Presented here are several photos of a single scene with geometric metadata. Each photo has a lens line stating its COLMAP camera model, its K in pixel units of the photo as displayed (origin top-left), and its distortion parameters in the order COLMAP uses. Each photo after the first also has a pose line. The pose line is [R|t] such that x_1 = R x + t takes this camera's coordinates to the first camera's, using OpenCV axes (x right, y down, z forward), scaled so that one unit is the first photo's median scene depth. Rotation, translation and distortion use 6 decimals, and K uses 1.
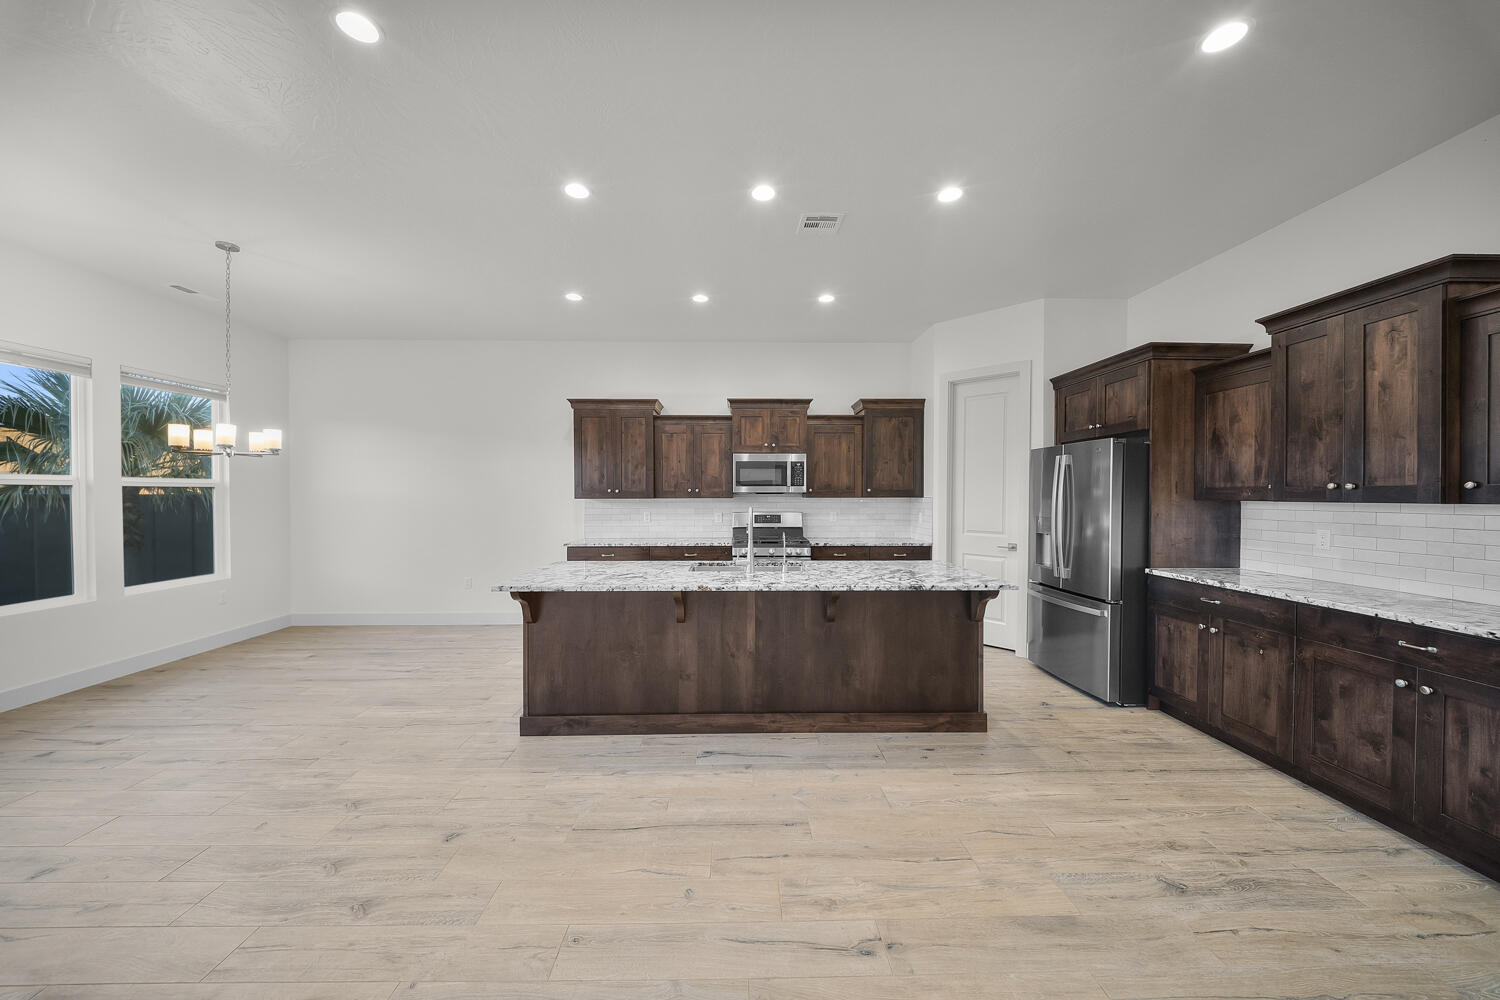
lens RADIAL K [[525.5, 0, 740.5], [0, 525.5, 498.3], [0, 0, 1]] dist [0.003236, -0.004601]
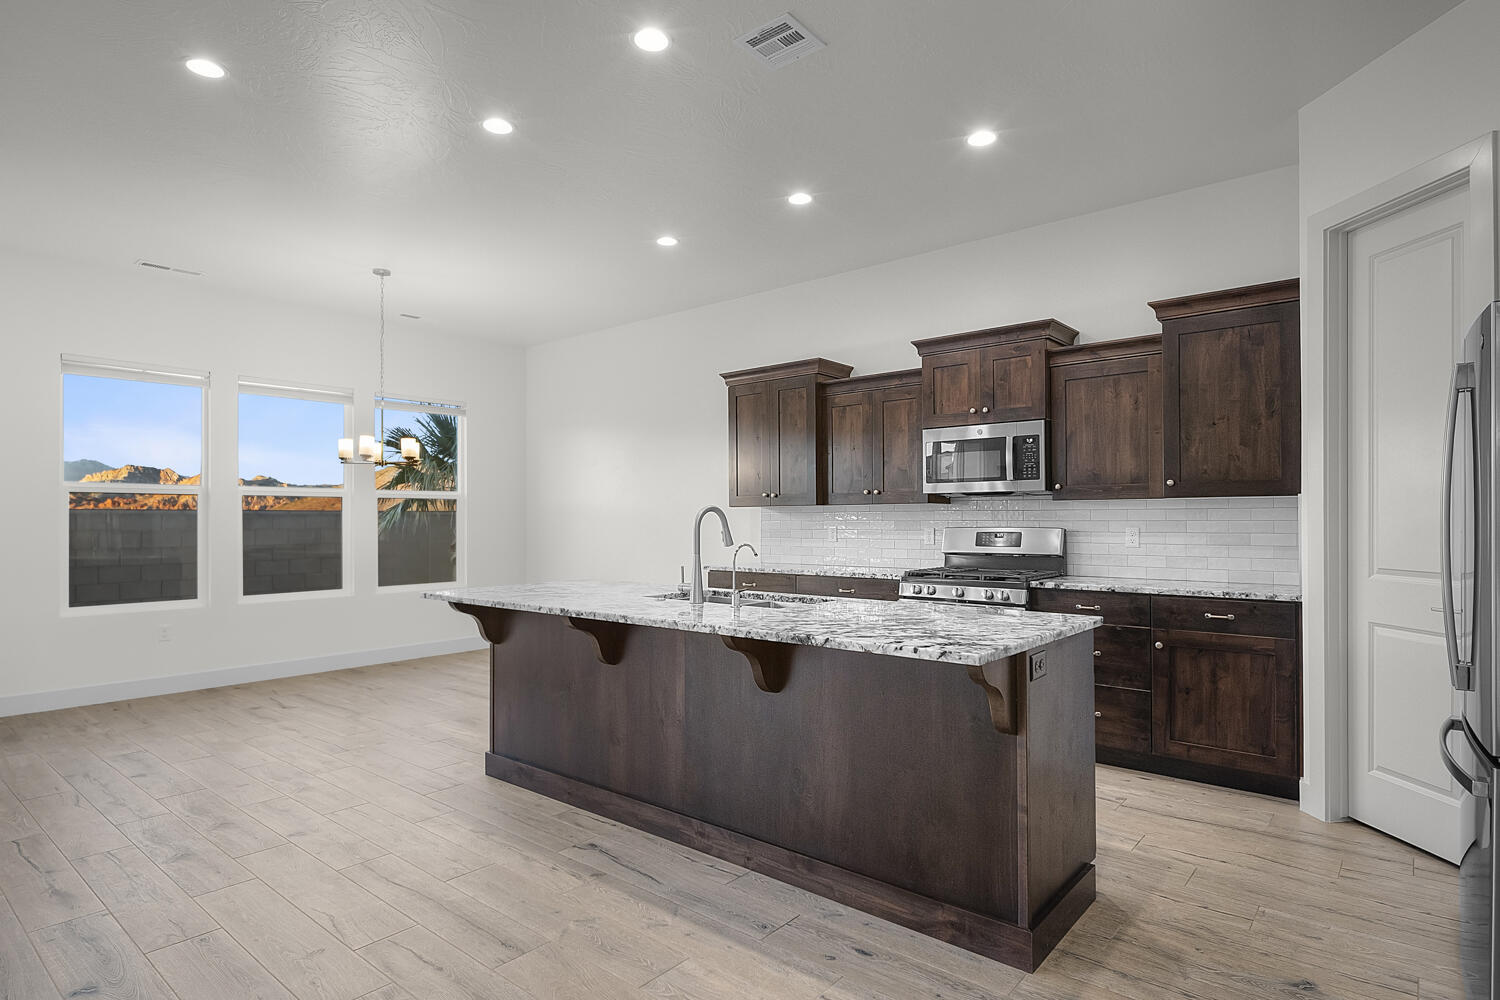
lens RADIAL K [[792.3, 0, 738.4], [0, 792.3, 511.5], [0, 0, 1]] dist [0.007187, -0.005399]
pose [[0.756532, -0.007888, -0.653910, 0.581784], [-0.002421, 0.999887, -0.014863, 0.032793], [0.653953, 0.012828, 0.756427, 0.224282]]
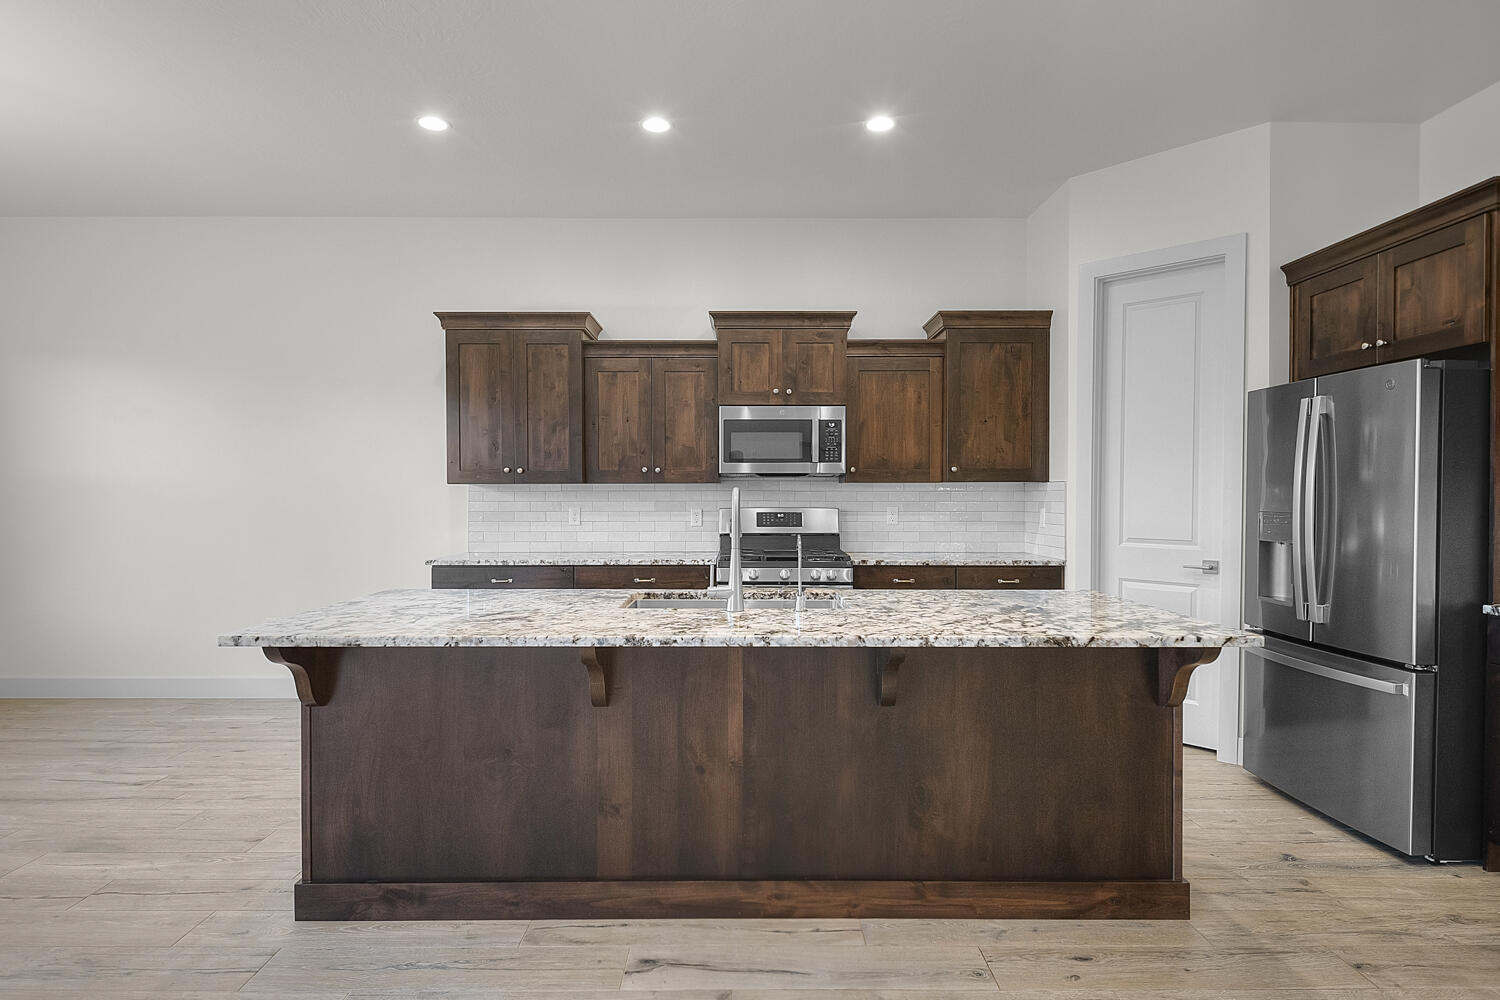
lens RADIAL K [[792.3, 0, 739.4], [0, 792.3, 503.5], [0, 0, 1]] dist [0.007187, -0.005399]
pose [[0.999902, 0.000562, -0.013986, 0.027778], [-0.000483, 0.999984, 0.005669, 0.023828], [0.013989, -0.005661, 0.999886, 0.168269]]
